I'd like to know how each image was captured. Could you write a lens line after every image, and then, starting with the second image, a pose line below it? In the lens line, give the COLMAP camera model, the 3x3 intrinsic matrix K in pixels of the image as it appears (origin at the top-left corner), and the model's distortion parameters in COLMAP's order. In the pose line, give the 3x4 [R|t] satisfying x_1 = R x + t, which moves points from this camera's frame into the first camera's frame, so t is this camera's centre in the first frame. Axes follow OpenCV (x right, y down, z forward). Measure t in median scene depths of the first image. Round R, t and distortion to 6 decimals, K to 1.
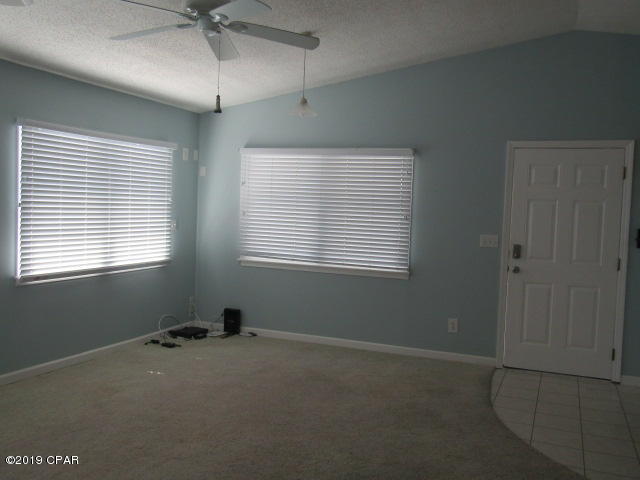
lens RADIAL K [[606.7, 0, 320.0], [0, 606.7, 240.0], [0, 0, 1]] dist [0.005258, -0.011051]
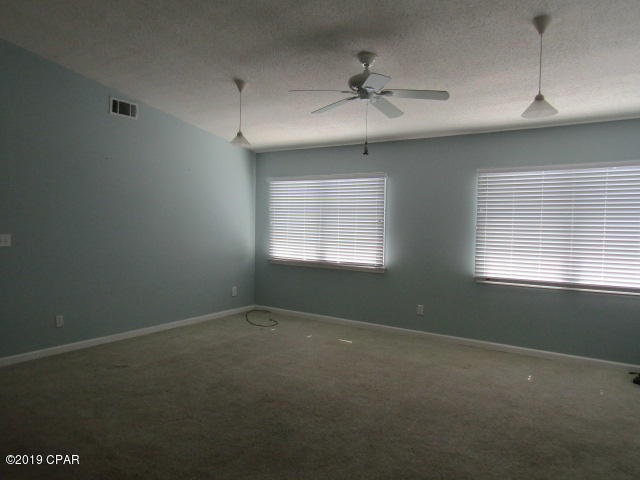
lens RADIAL K [[452.1, 0, 320.0], [0, 452.1, 240.0], [0, 0, 1]] dist [-0.005786, -0.000566]
pose [[-0.186136, 0.017556, -0.982367, 0.667585], [-0.061927, 0.997643, 0.029562, -0.035905], [0.980571, 0.066337, -0.184610, 0.827549]]
